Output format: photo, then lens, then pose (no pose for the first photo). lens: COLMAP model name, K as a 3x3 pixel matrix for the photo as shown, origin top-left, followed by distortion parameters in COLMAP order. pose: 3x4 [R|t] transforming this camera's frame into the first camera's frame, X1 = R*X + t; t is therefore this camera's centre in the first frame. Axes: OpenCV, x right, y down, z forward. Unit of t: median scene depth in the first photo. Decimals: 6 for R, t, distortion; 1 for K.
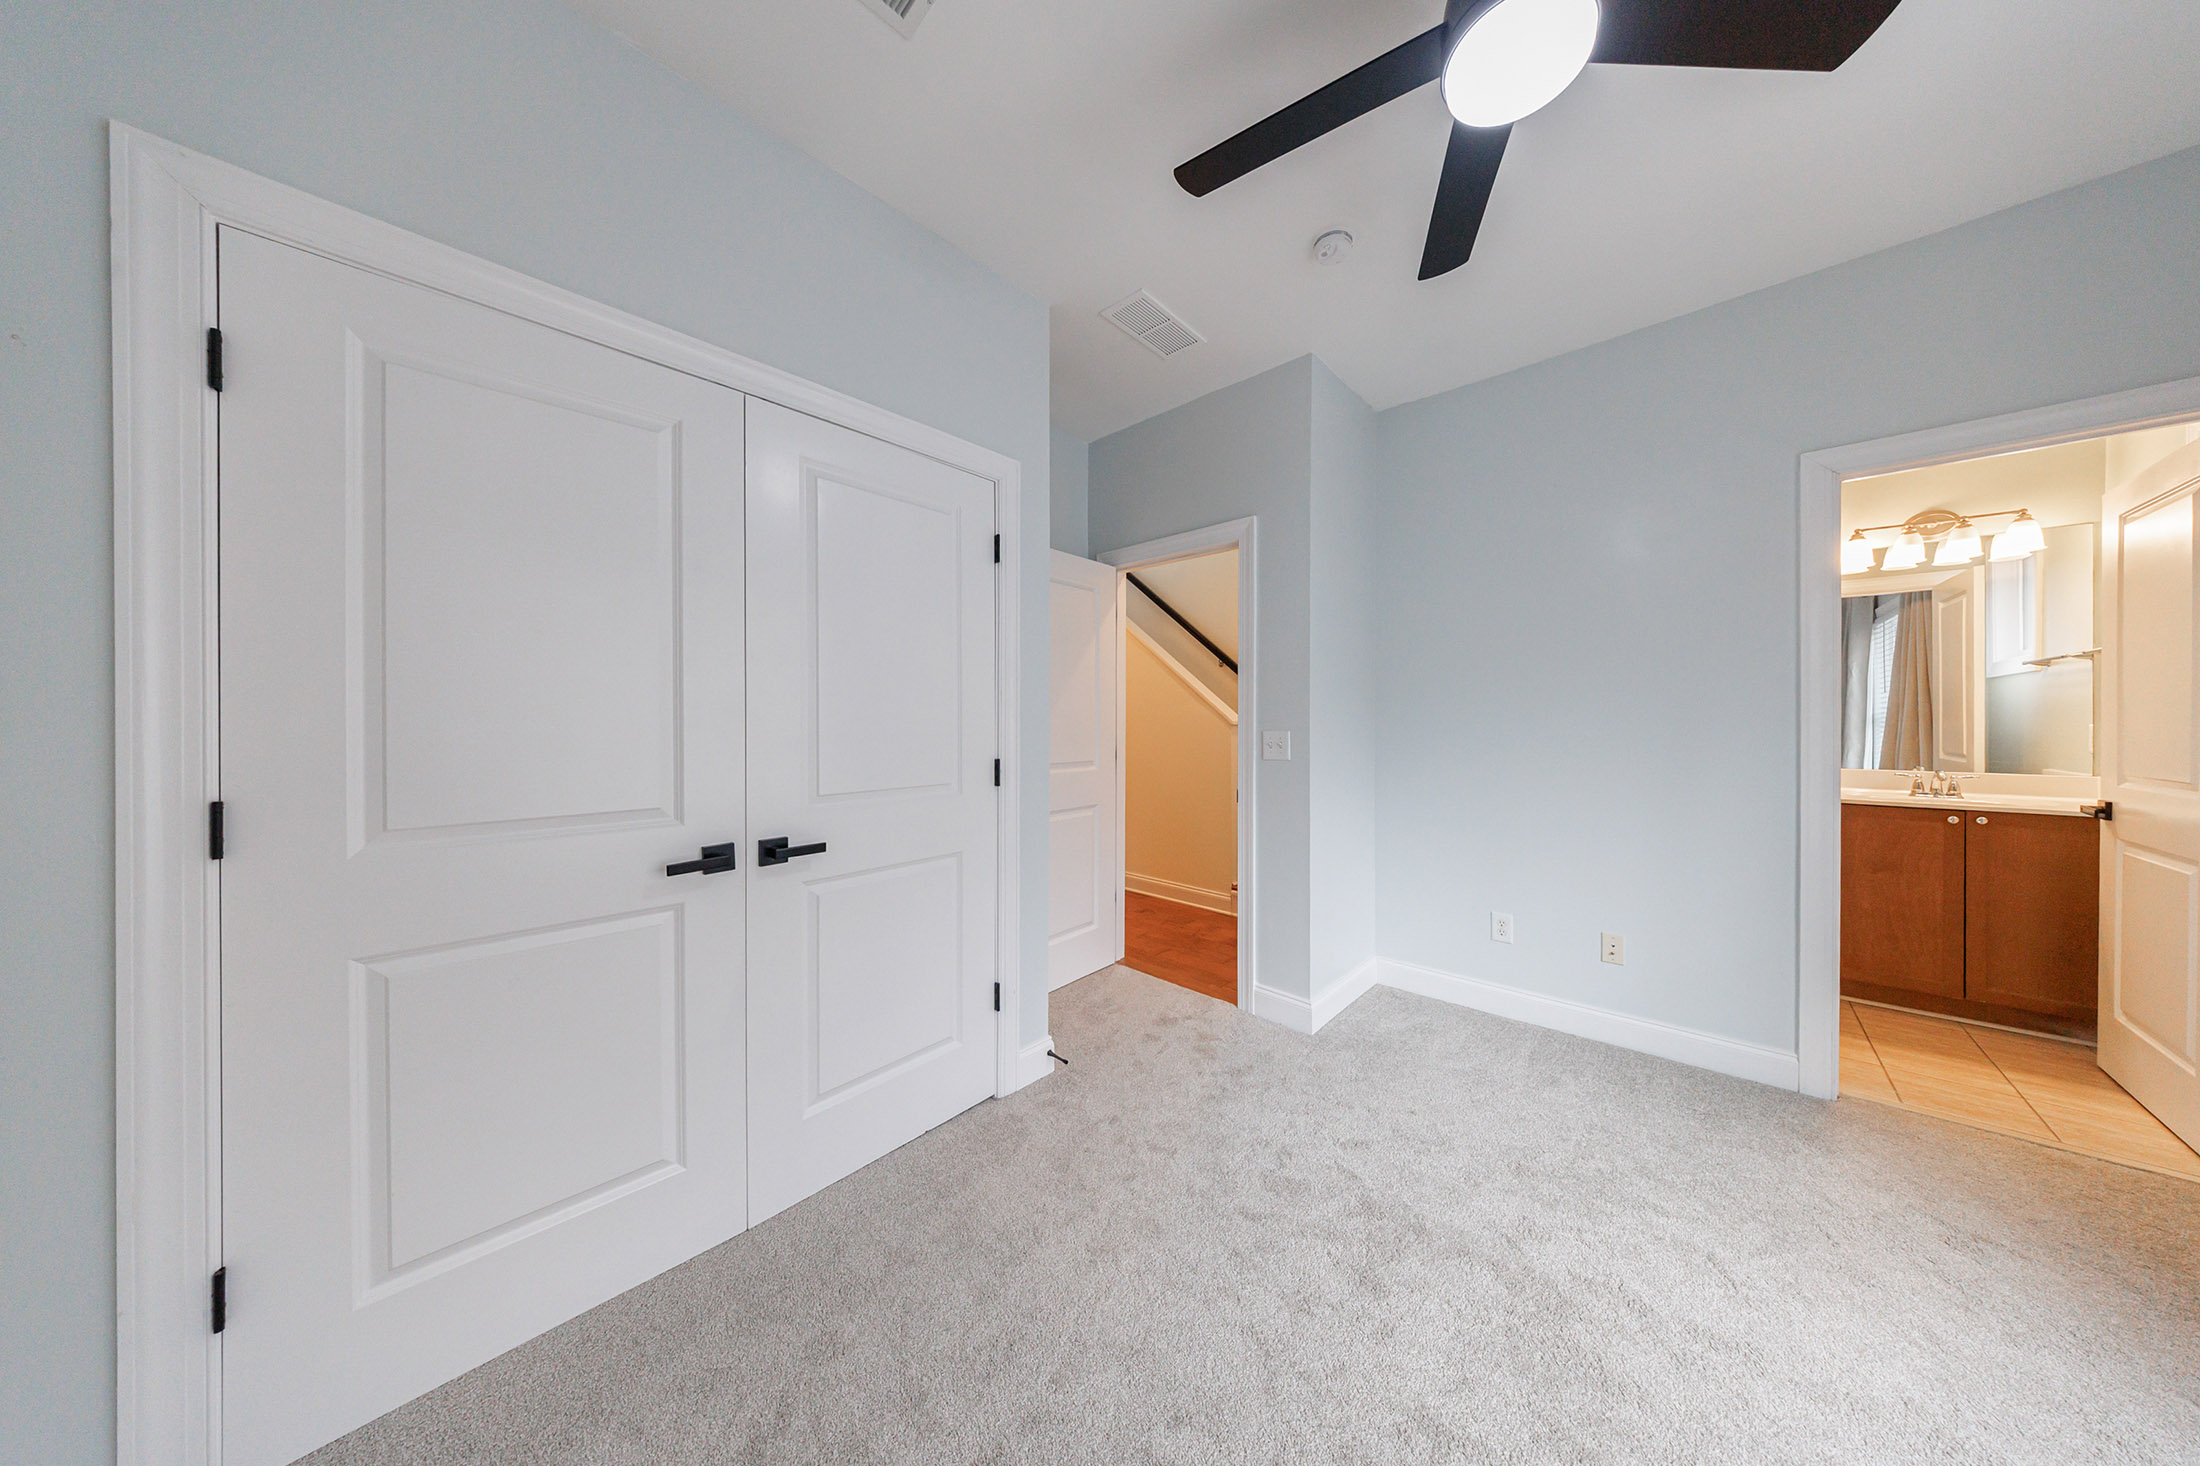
lens RADIAL K [[667.2, 0, 1111.5], [0, 667.2, 722.4], [0, 0, 1]] dist [0.013639, 0.000163]
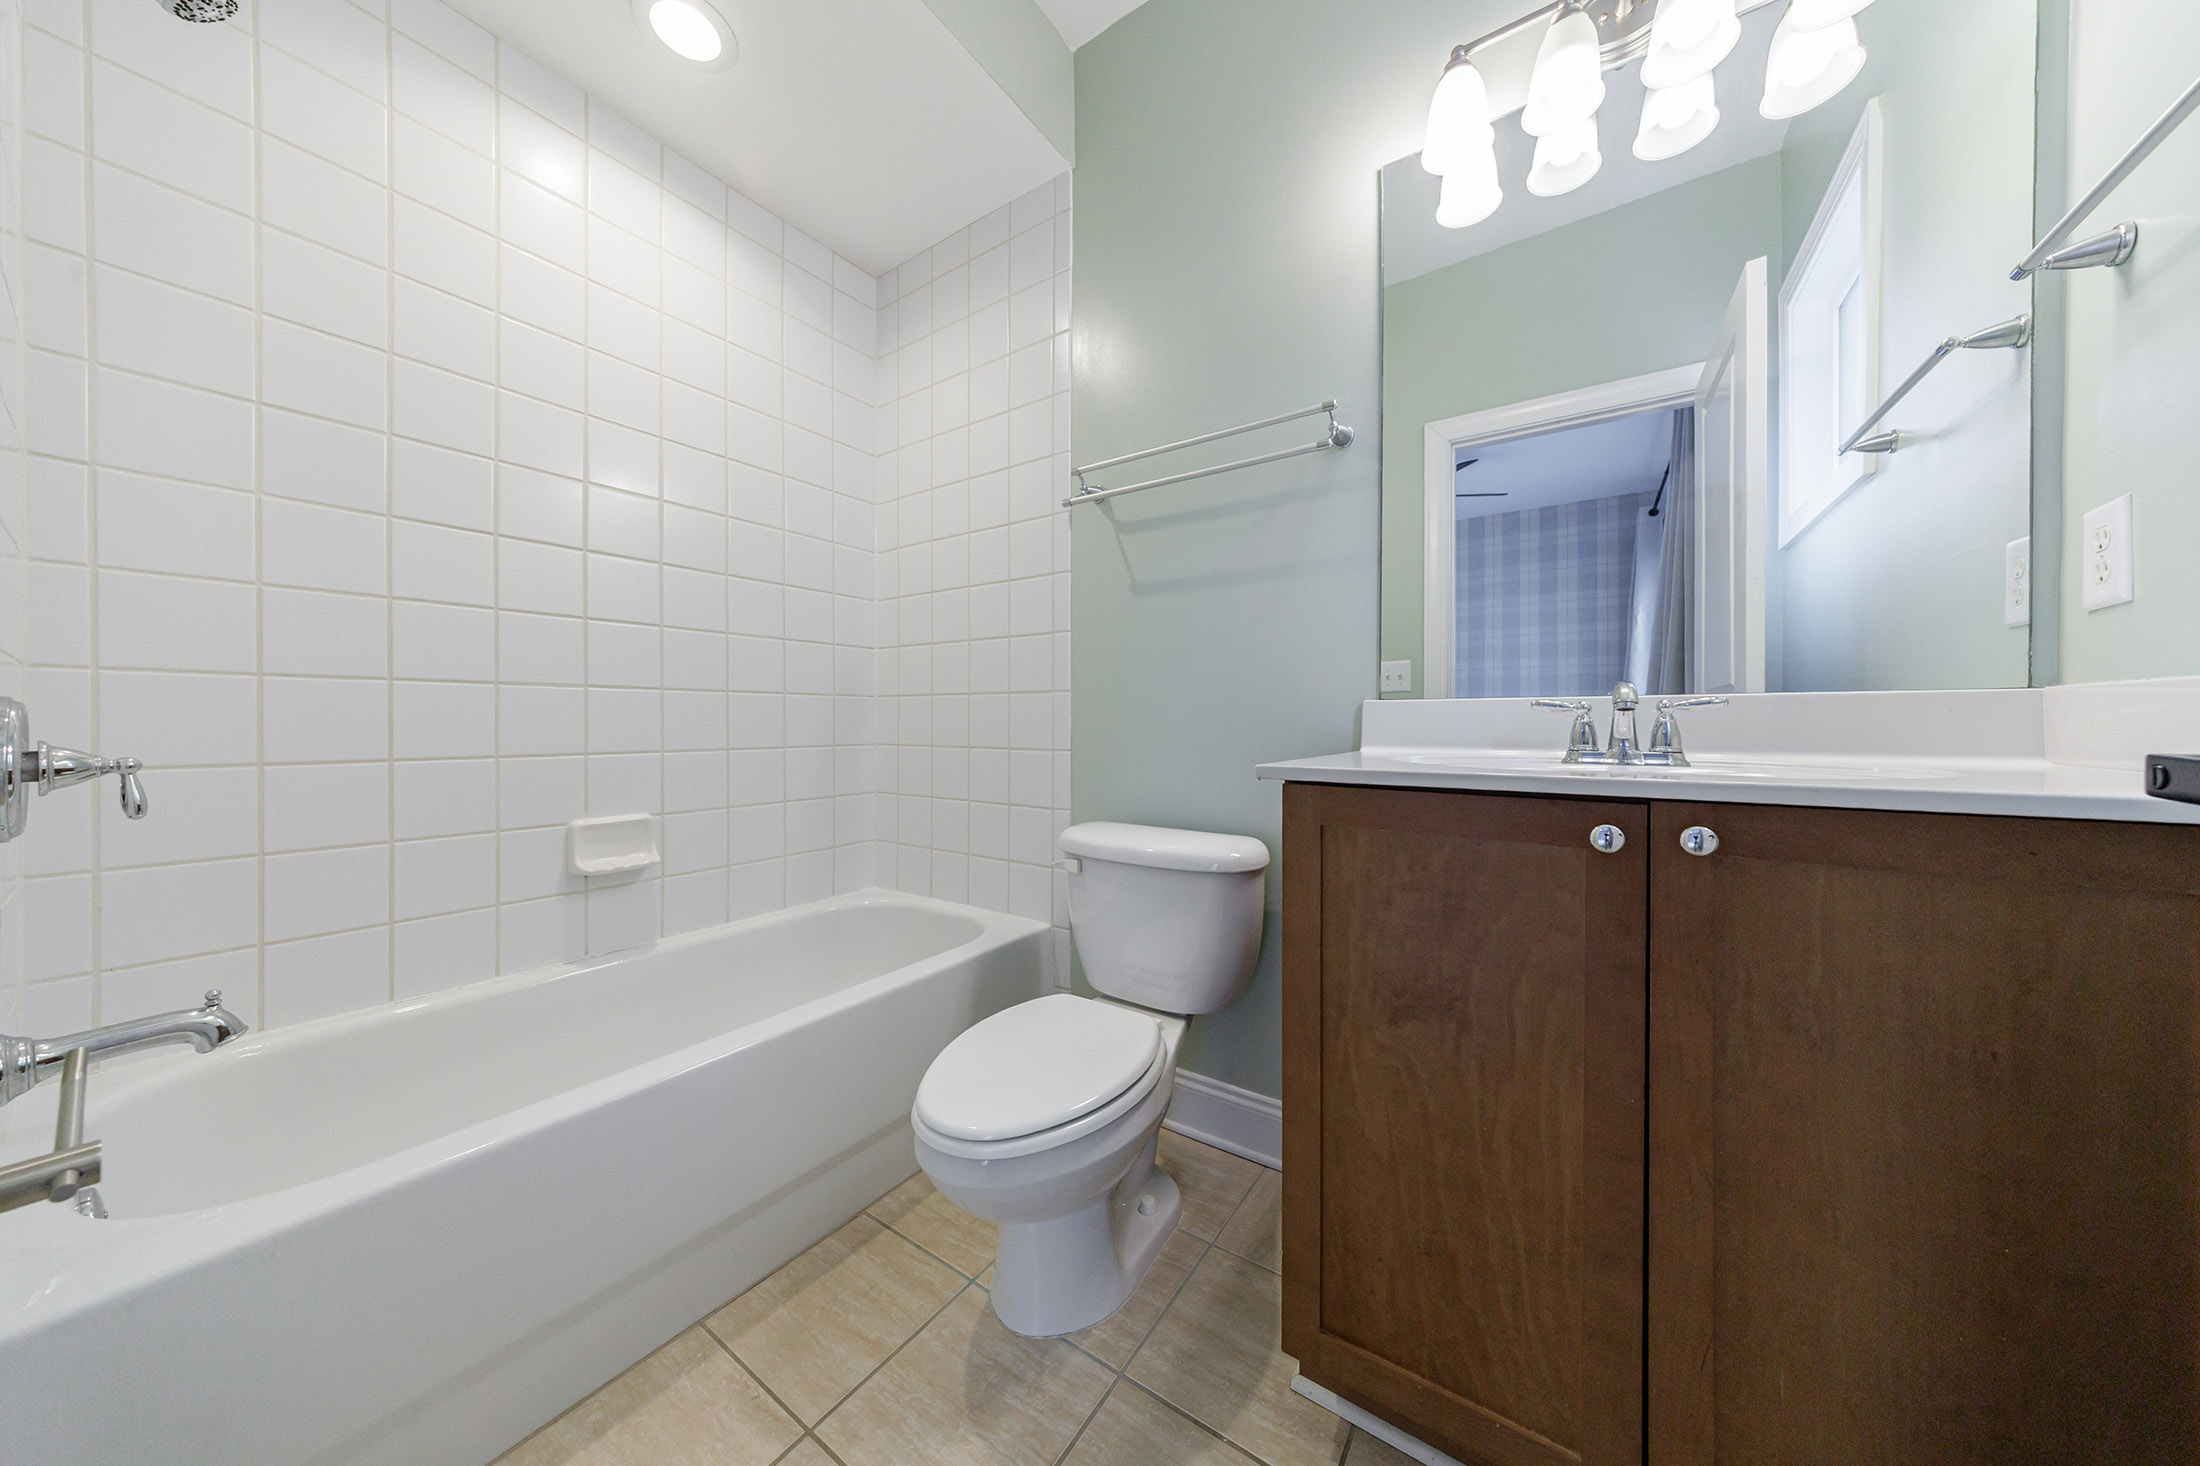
lens RADIAL K [[667.2, 0, 1106.0], [0, 667.2, 730.3], [0, 0, 1]] dist [0.013639, 0.000163]
pose [[0.993728, -0.003820, 0.111755, 1.004726], [0.003168, 0.999977, 0.006011, 0.099040], [-0.111775, -0.005619, 0.993718, 0.758651]]
